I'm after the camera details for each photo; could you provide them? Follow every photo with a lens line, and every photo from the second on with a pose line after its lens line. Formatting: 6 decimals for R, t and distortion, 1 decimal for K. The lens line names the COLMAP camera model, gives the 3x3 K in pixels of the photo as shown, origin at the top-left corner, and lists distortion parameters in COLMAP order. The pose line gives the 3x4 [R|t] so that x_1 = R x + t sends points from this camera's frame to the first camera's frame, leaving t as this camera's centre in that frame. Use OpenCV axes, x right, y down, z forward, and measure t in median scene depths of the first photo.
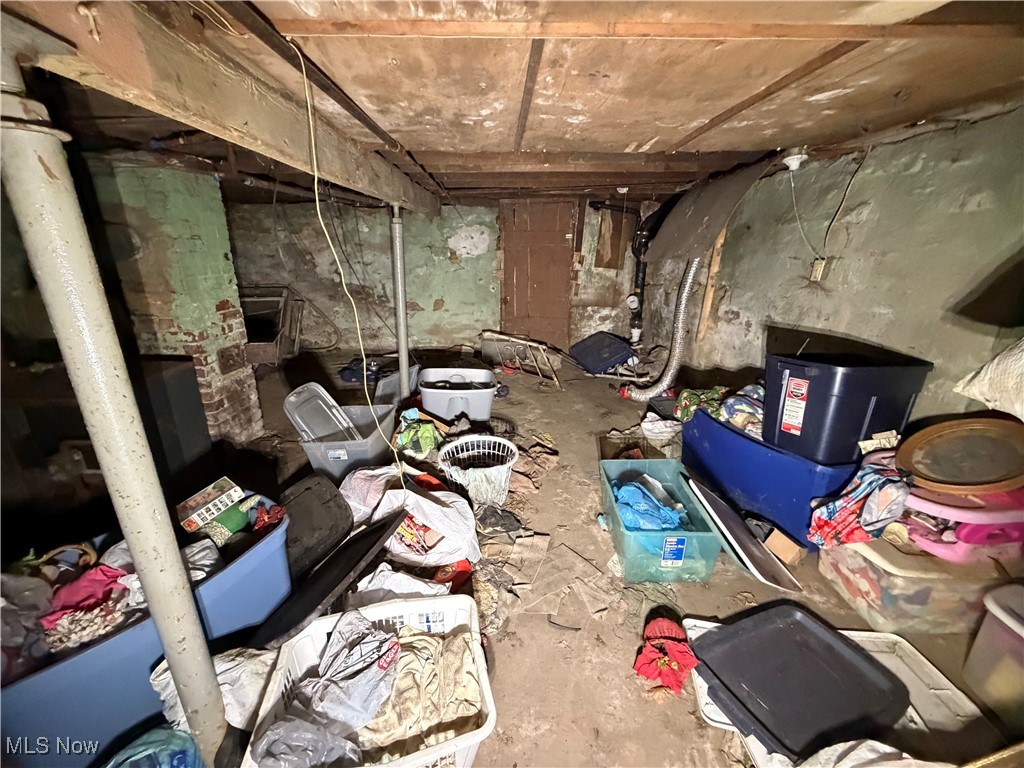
lens RADIAL K [[408.7, 0, 508.0], [0, 408.7, 383.6], [0, 0, 1]] dist [0.001867, -0.000625]
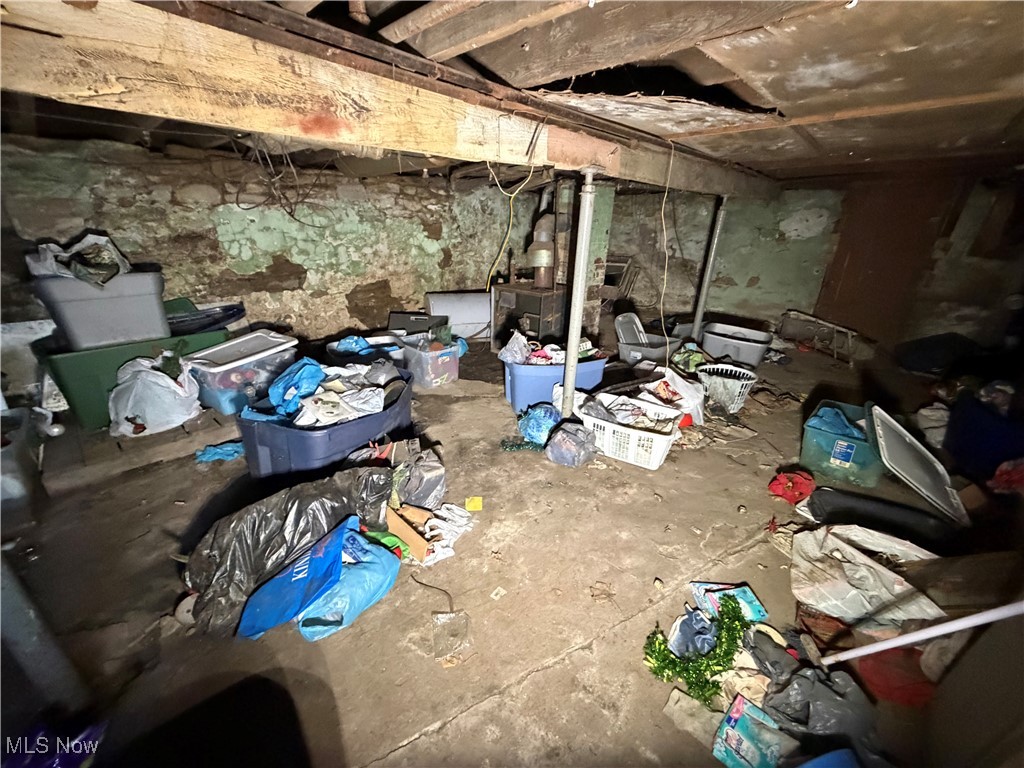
lens RADIAL K [[408.7, 0, 508.8], [0, 408.7, 383.1], [0, 0, 1]] dist [0.001867, -0.000625]
pose [[0.724990, 0.261445, -0.637209, 0.141174], [-0.234709, 0.963561, 0.128304, 0.093244], [0.647534, 0.056540, 0.759936, -0.280674]]
